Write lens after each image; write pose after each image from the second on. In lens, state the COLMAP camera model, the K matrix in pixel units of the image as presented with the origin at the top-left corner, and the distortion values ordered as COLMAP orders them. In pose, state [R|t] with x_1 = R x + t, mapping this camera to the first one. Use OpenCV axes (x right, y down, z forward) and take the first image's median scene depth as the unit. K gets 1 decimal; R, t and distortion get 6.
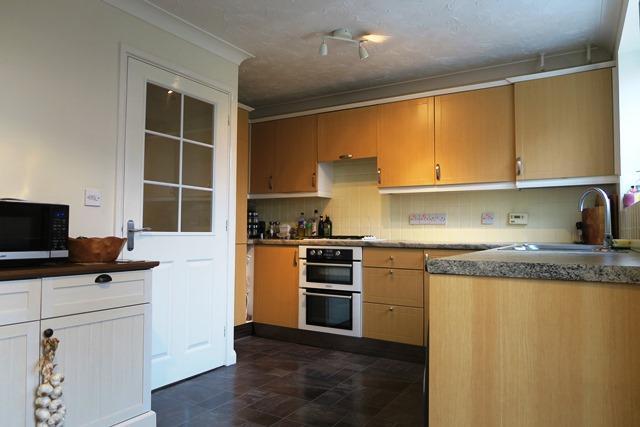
lens RADIAL K [[441.6, 0, 320.0], [0, 441.6, 213.5], [0, 0, 1]] dist [-0.001024, 0.001071]
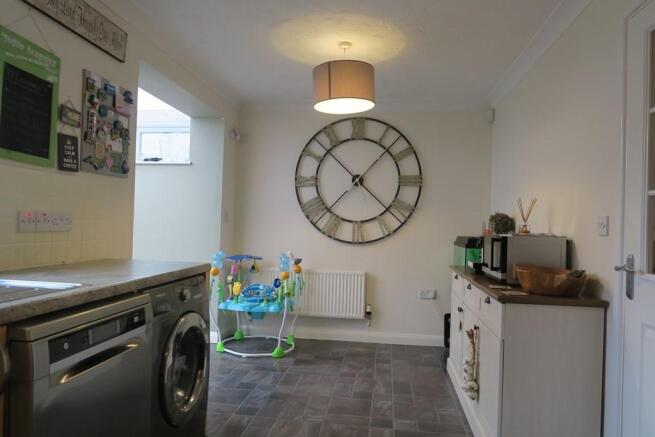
lens RADIAL K [[451.9, 0, 327.5], [0, 451.9, 218.5], [0, 0, 1]] dist [-0.001024, 0.001071]
pose [[-0.911721, -0.040042, -0.408855, 0.263272], [-0.019707, 0.998356, -0.053830, 0.014364], [0.410338, -0.041020, -0.911011, 1.945905]]
